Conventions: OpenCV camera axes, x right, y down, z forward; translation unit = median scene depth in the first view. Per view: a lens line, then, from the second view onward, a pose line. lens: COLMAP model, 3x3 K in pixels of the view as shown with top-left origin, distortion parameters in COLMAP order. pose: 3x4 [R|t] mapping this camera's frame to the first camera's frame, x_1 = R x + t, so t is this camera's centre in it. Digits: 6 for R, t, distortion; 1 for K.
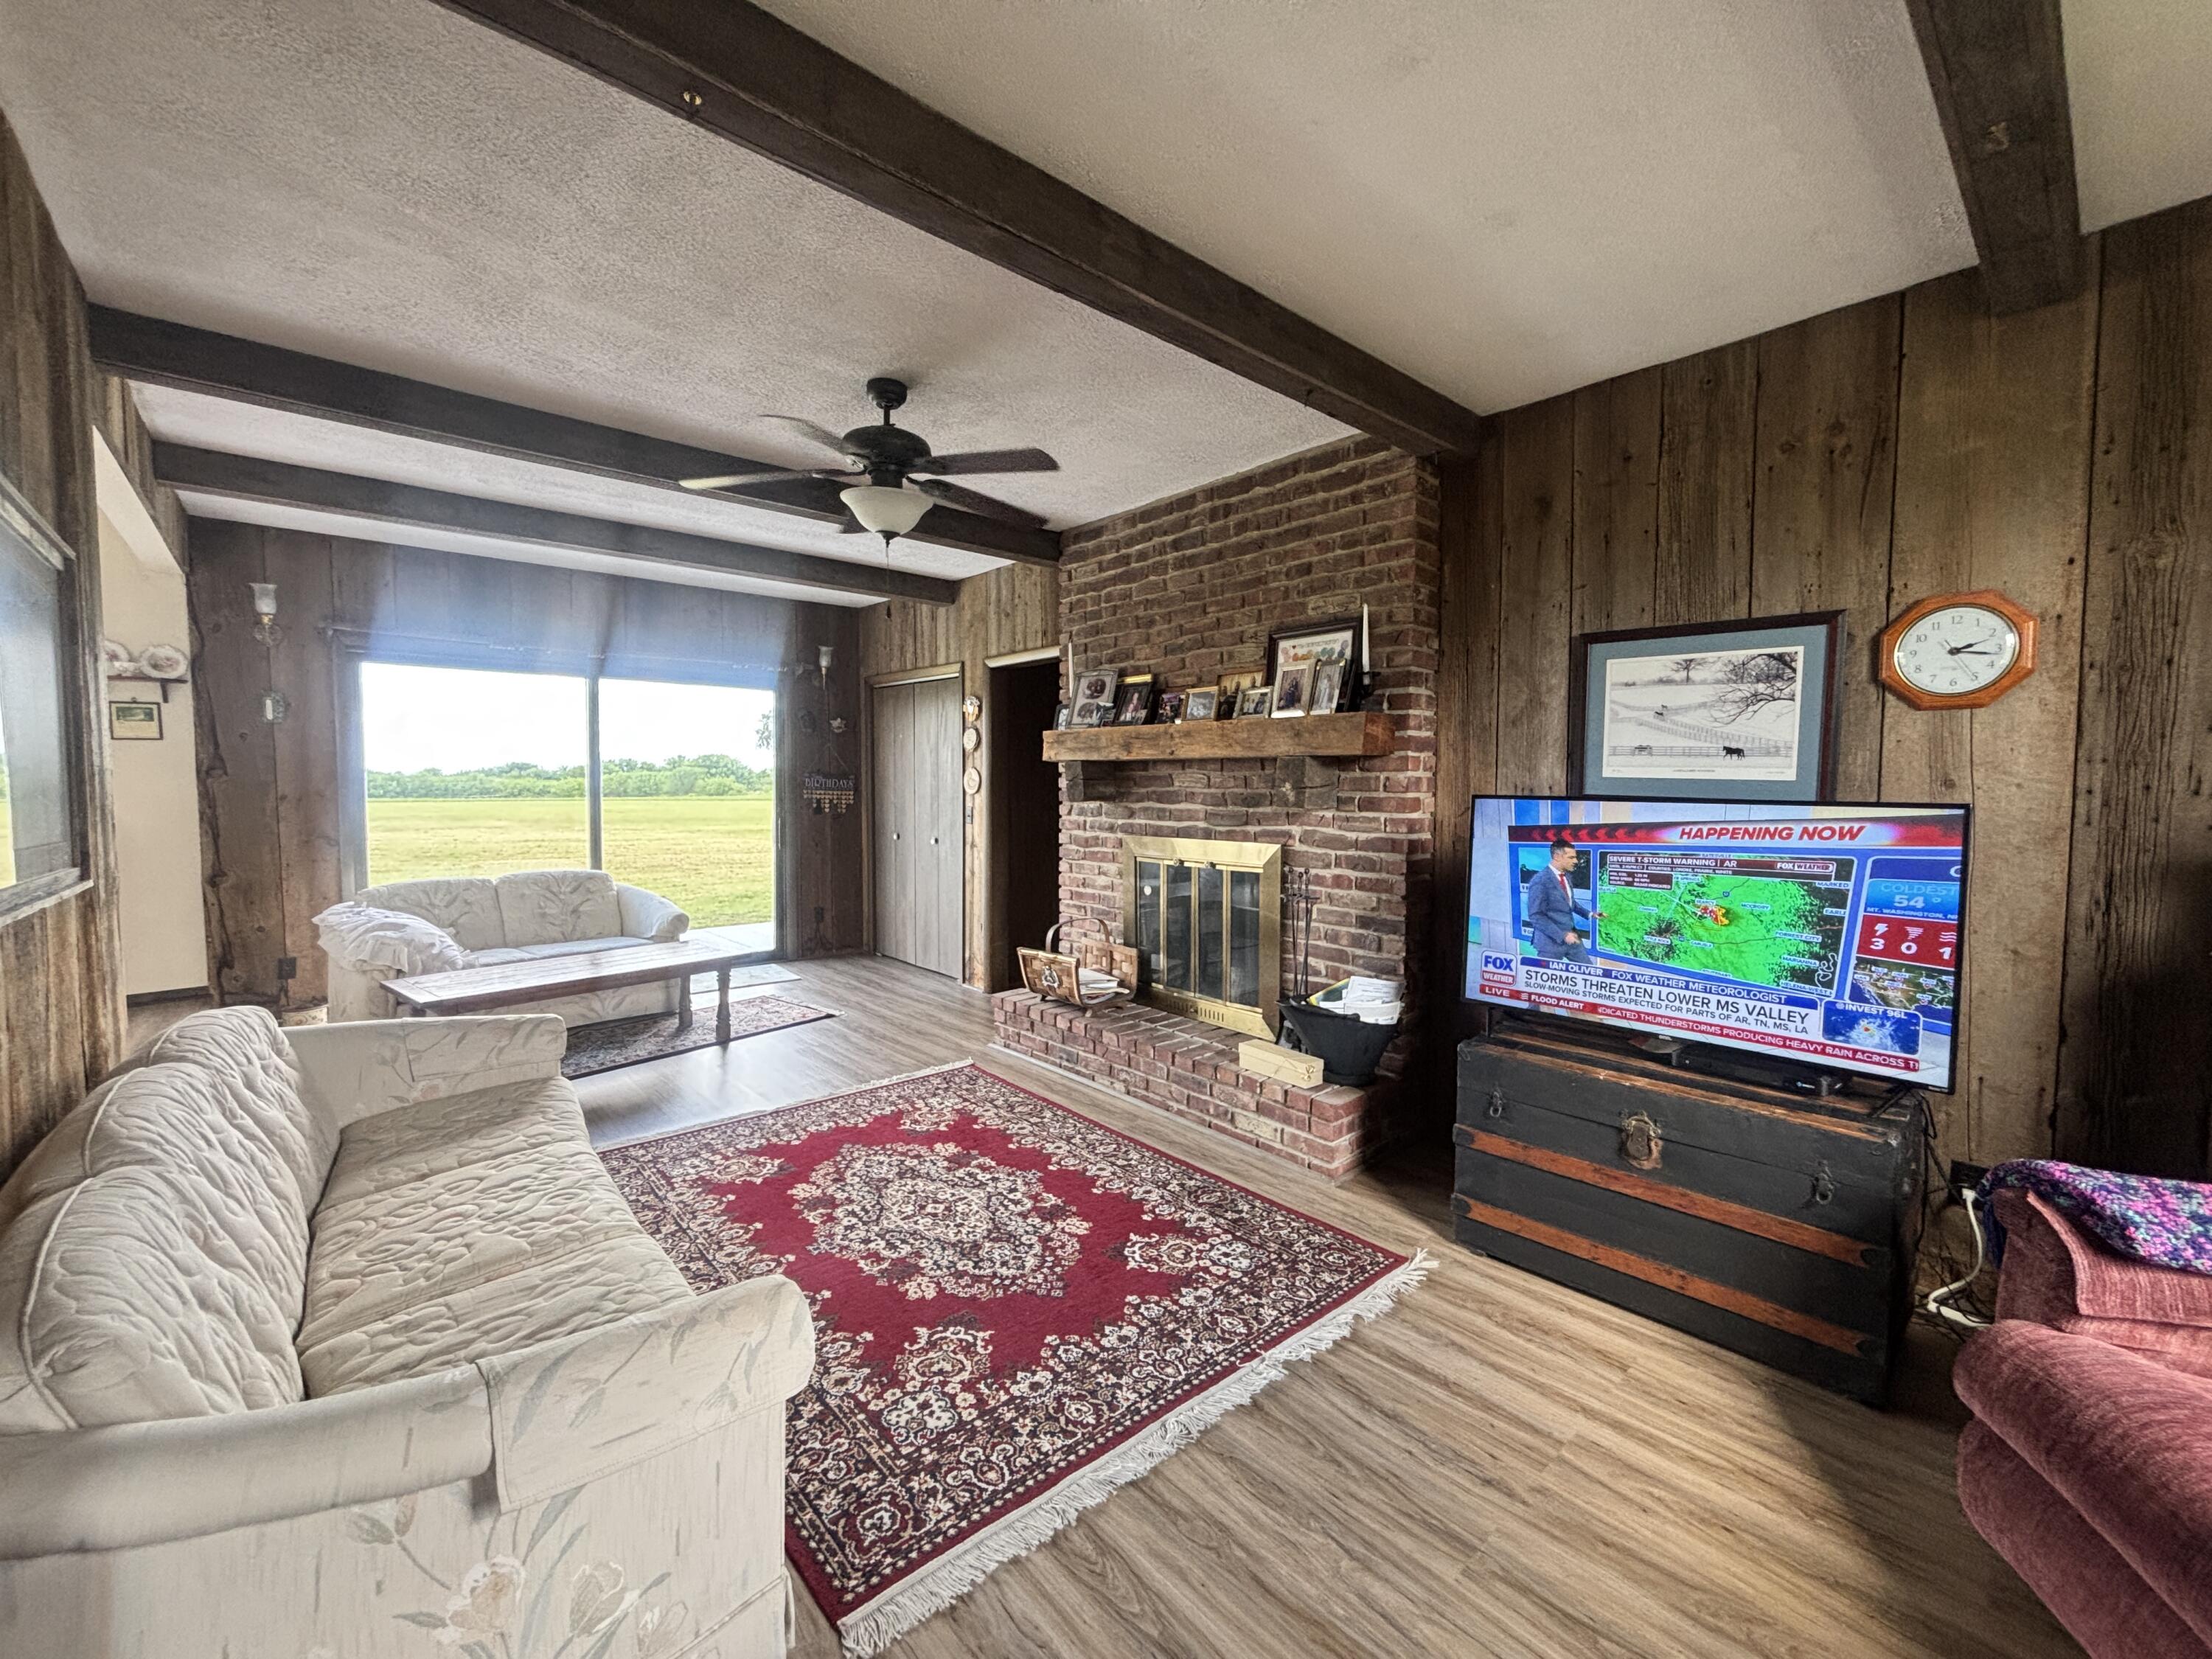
lens RADIAL K [[888.8, 0, 1099.4], [0, 888.8, 820.8], [0, 0, 1]] dist [0.010415, -0.001597]
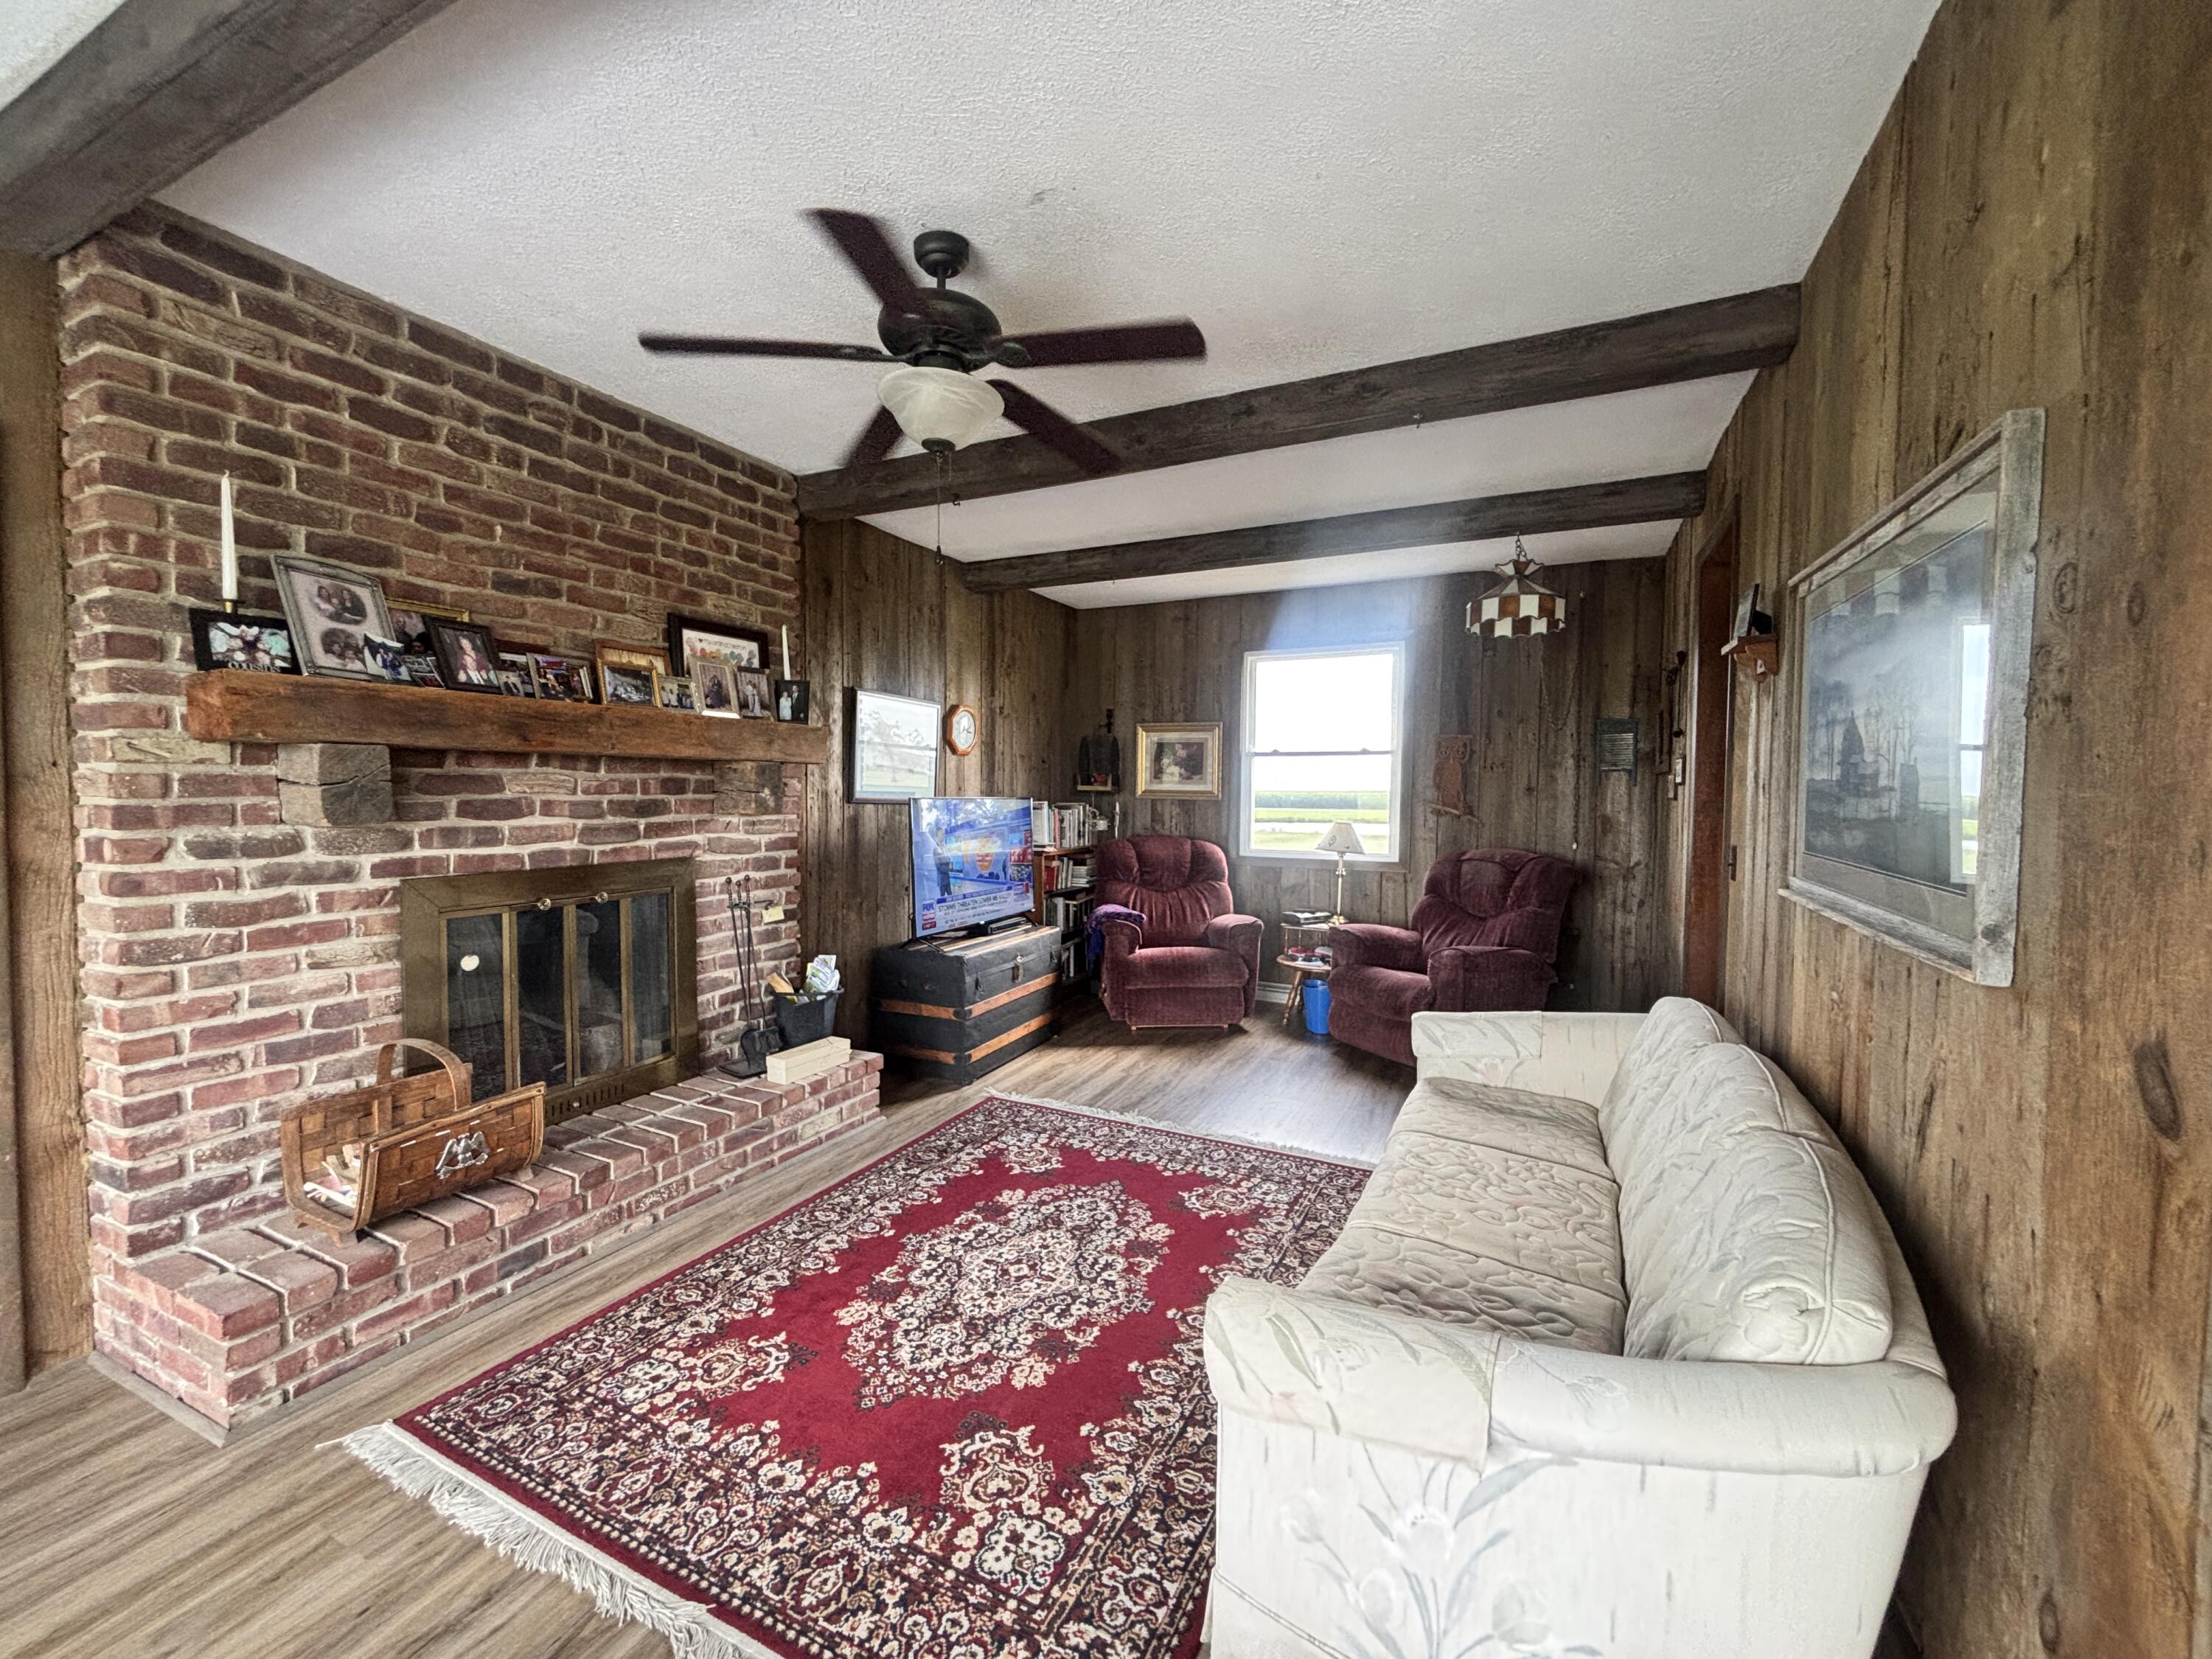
lens RADIAL K [[888.8, 0, 1103.1], [0, 888.8, 828.8], [0, 0, 1]] dist [0.010415, -0.001597]
pose [[-0.372537, -0.045317, 0.926910, -1.009975], [0.037630, 0.997248, 0.063880, -0.055849], [-0.927254, 0.058678, -0.369807, 1.214705]]
